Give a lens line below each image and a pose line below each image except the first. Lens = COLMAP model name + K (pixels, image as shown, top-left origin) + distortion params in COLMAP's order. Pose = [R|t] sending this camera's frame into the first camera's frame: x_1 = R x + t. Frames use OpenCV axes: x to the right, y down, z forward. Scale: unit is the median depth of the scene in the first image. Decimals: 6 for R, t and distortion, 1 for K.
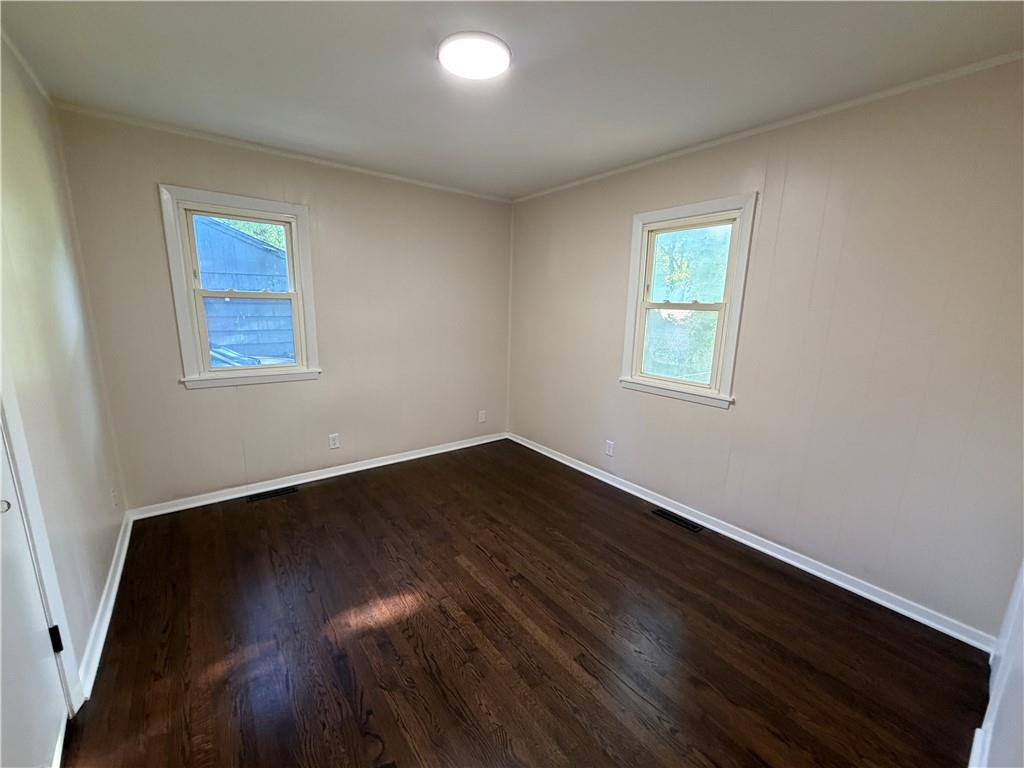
lens RADIAL K [[408.3, 0, 514.0], [0, 408.3, 383.9], [0, 0, 1]] dist [-0.002326, 0.000645]
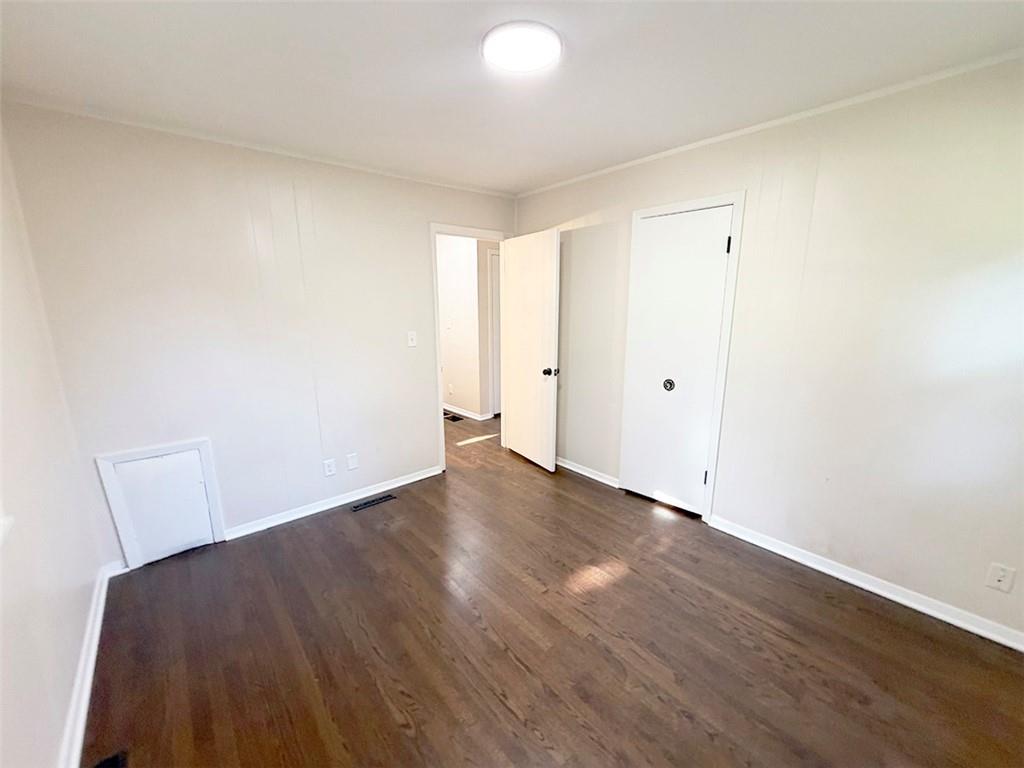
lens RADIAL K [[408.3, 0, 509.6], [0, 408.3, 385.3], [0, 0, 1]] dist [-0.002326, 0.000645]
pose [[-0.998731, -0.009956, -0.049366, -0.019701], [-0.028698, 0.918034, 0.395463, -0.340925], [0.041382, 0.396378, -0.917154, 1.552146]]
